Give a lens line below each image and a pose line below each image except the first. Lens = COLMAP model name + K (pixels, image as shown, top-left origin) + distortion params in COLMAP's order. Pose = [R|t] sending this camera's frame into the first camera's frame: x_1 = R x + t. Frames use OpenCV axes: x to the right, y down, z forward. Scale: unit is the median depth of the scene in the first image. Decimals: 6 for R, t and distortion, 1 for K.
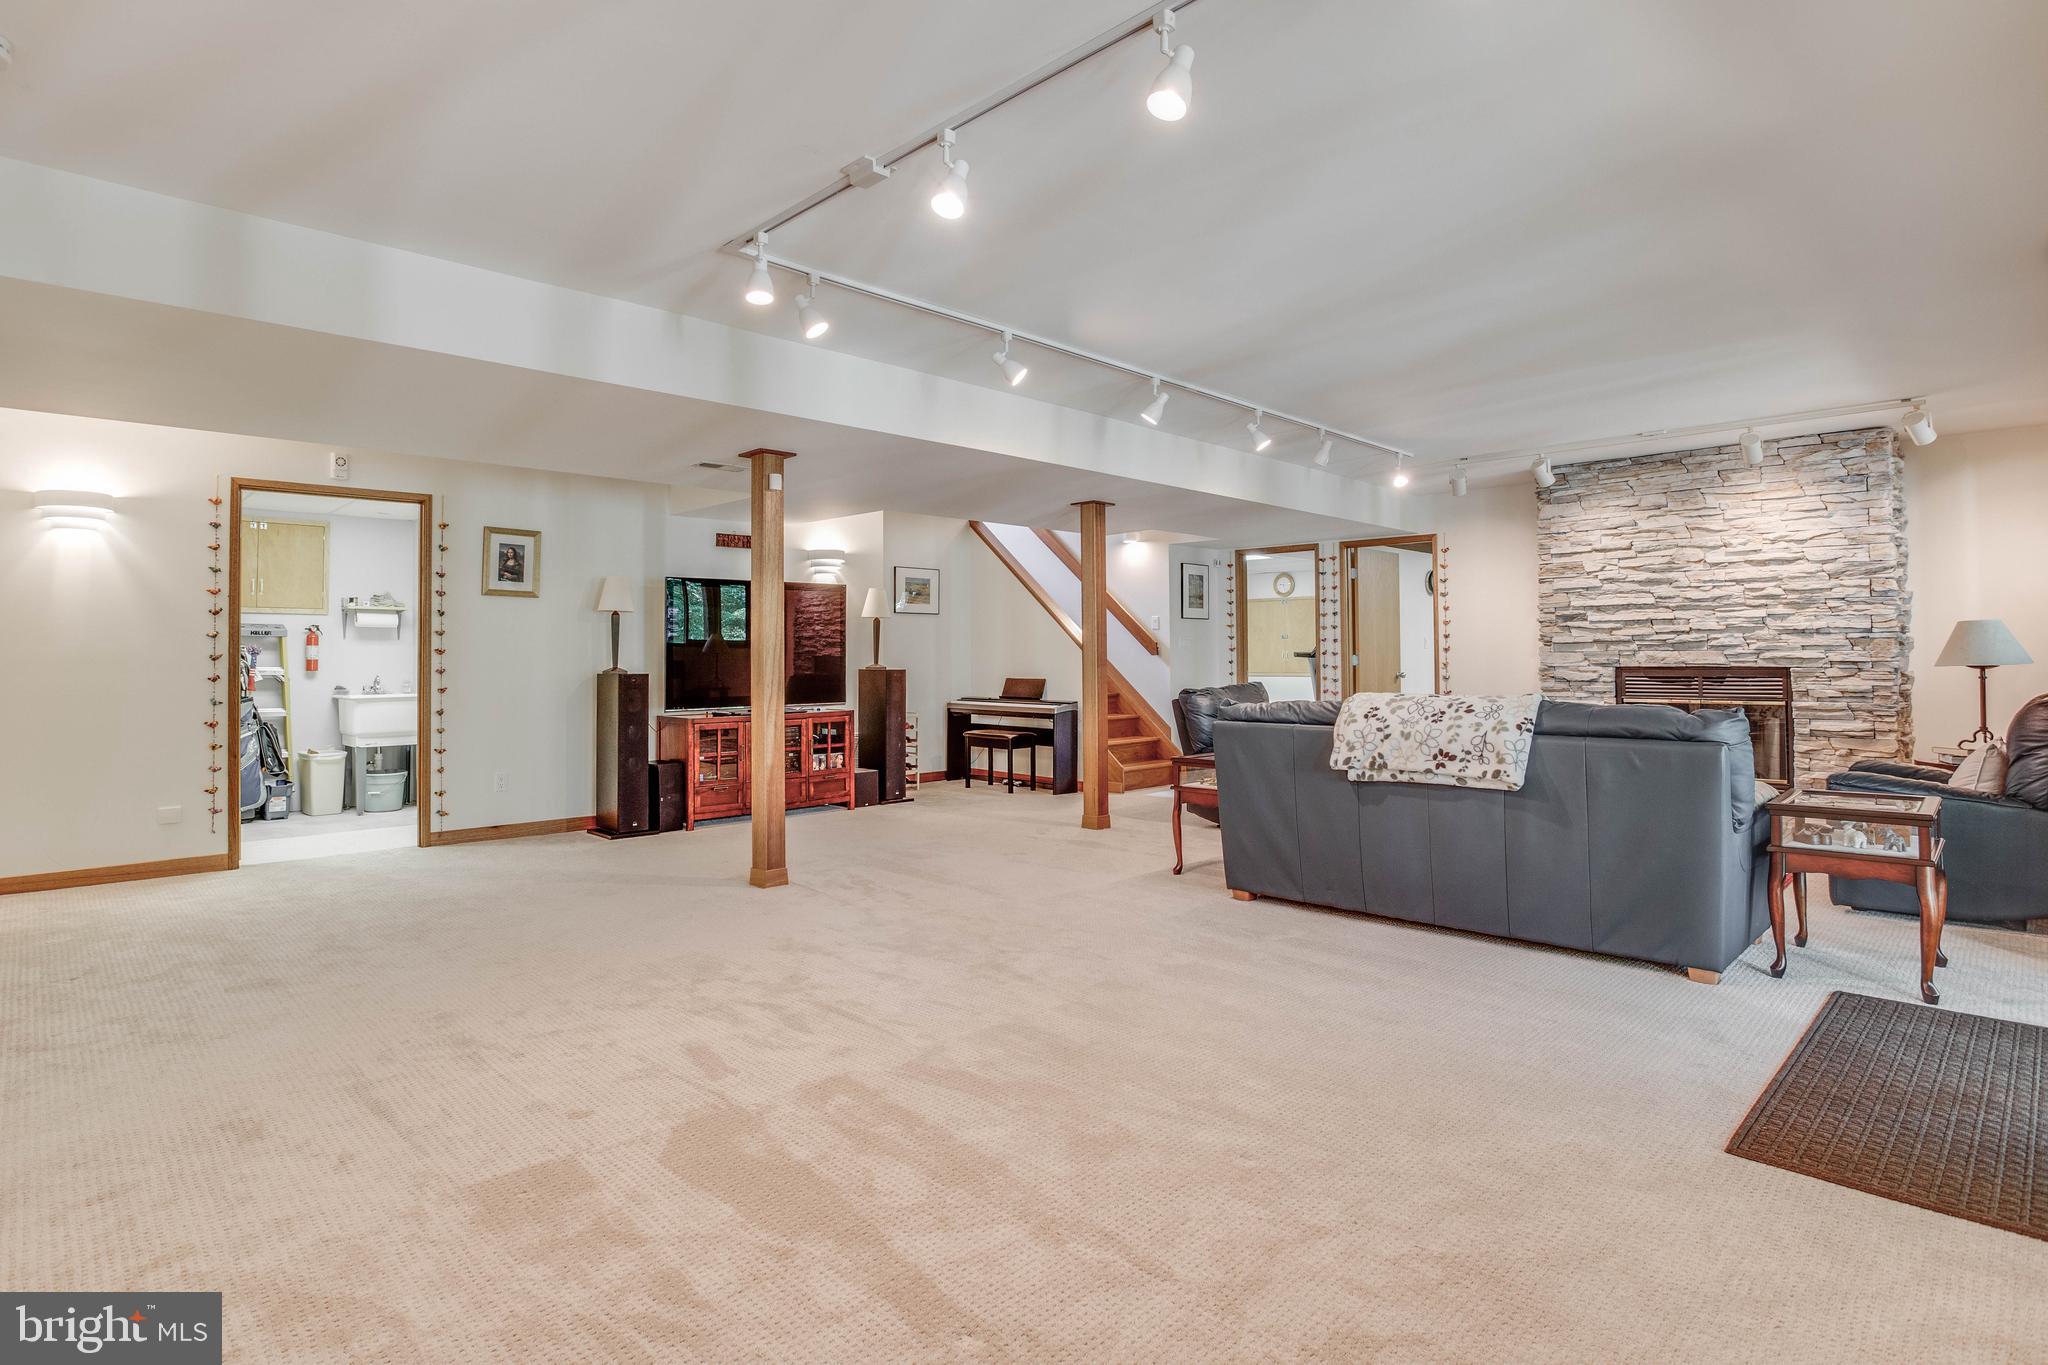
lens RADIAL K [[1060.9, 0, 1007.4], [0, 1060.9, 631.1], [0, 0, 1]] dist [-0.006722, -0.000405]
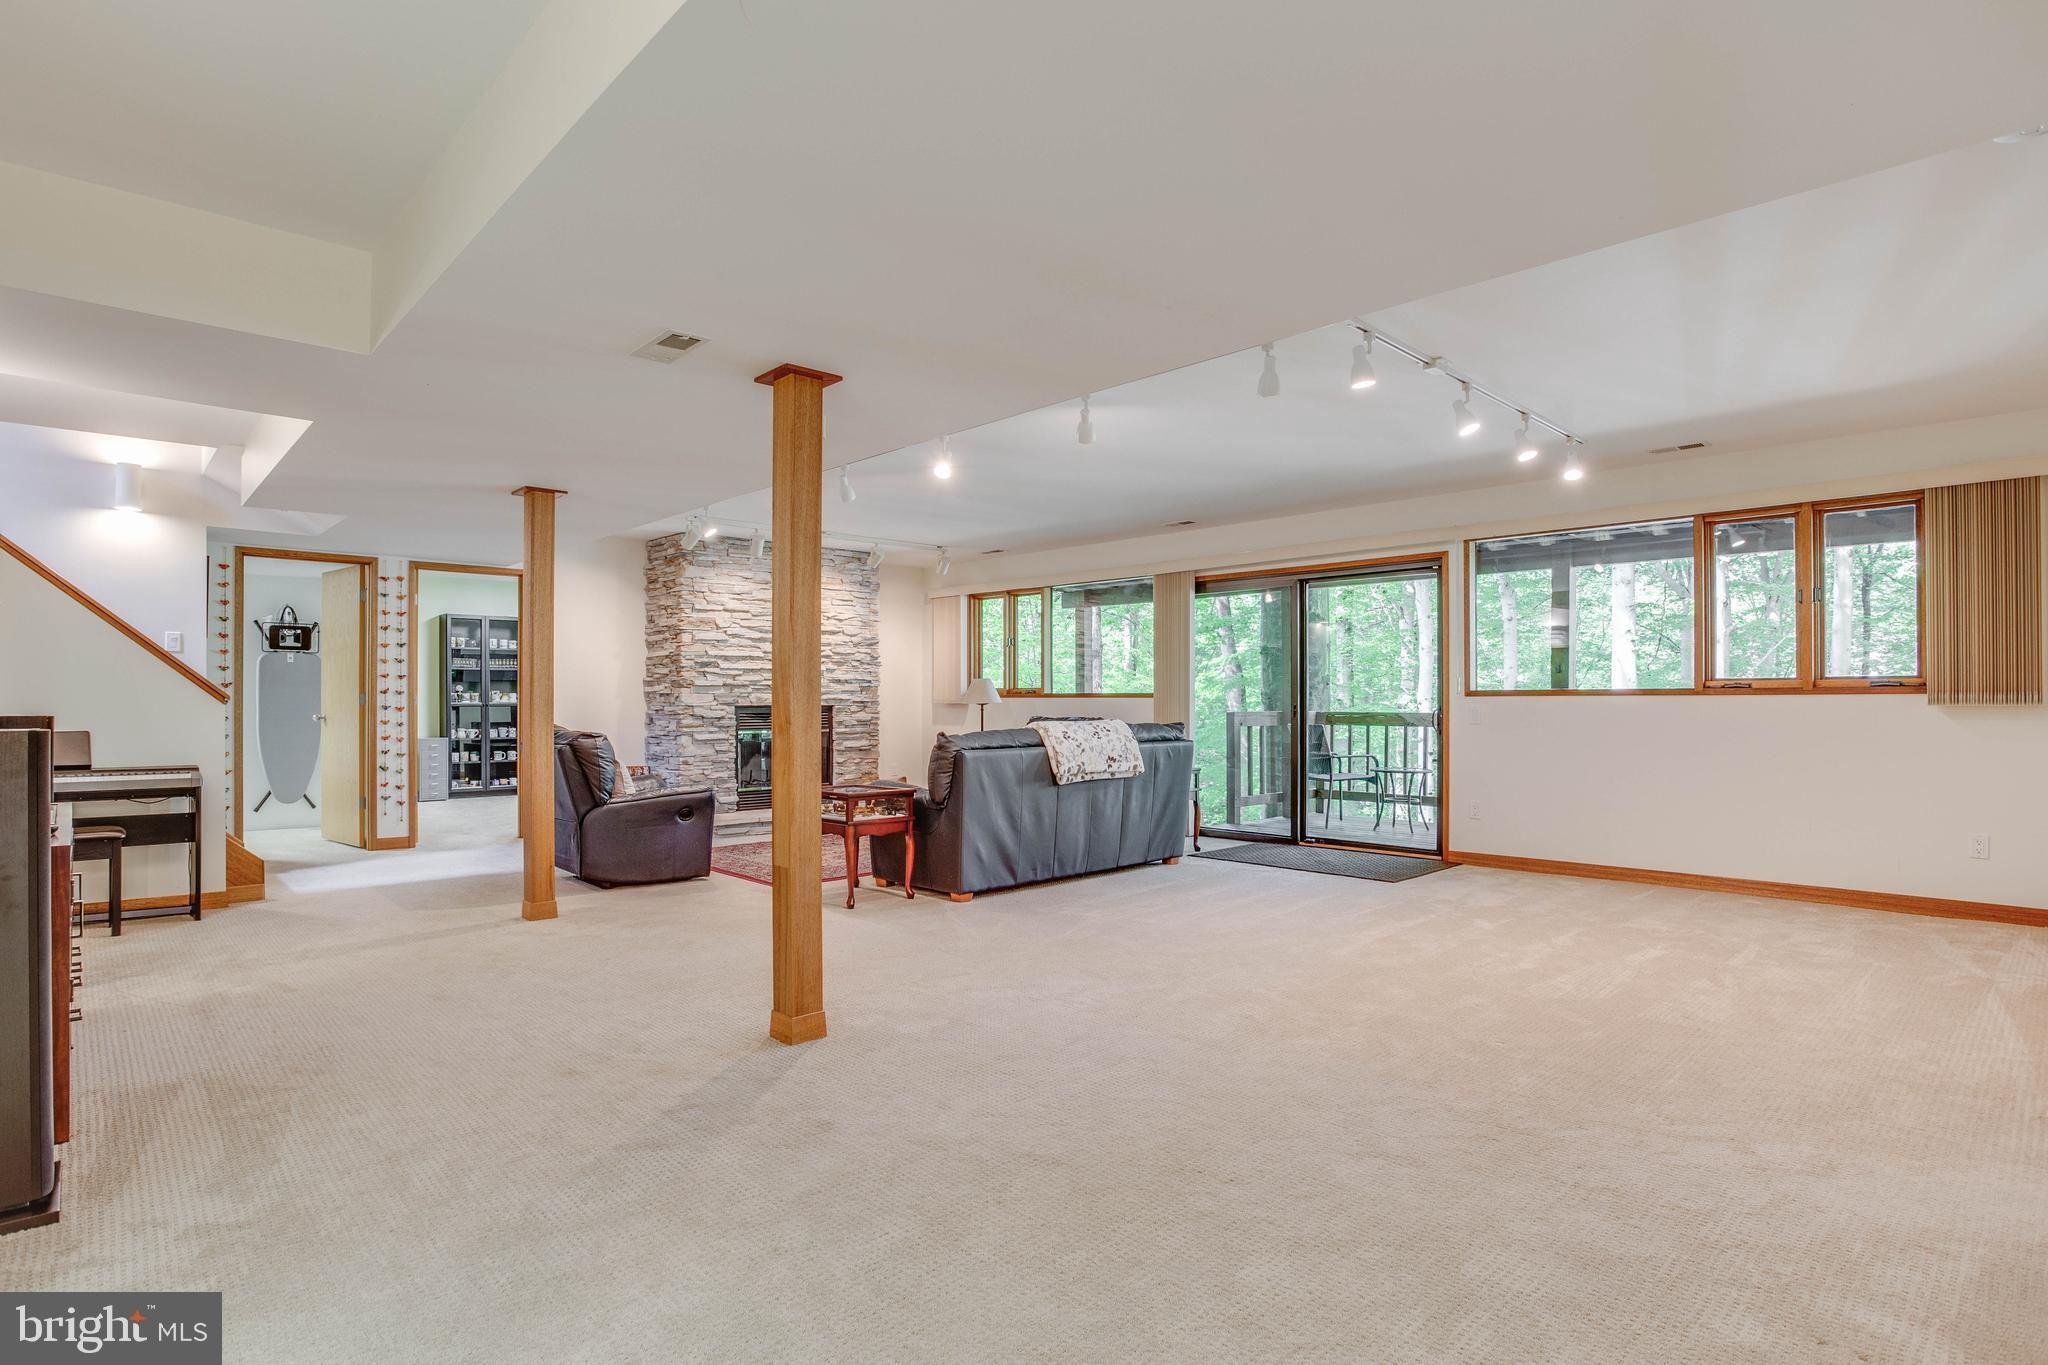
lens RADIAL K [[1060.9, 0, 1033.5], [0, 1060.9, 690.2], [0, 0, 1]] dist [-0.006722, -0.000405]
pose [[0.032790, 0.013179, 0.999375, -0.725842], [-0.024661, 0.999619, -0.012373, 0.024562], [-0.999158, -0.024240, 0.033103, 0.676424]]
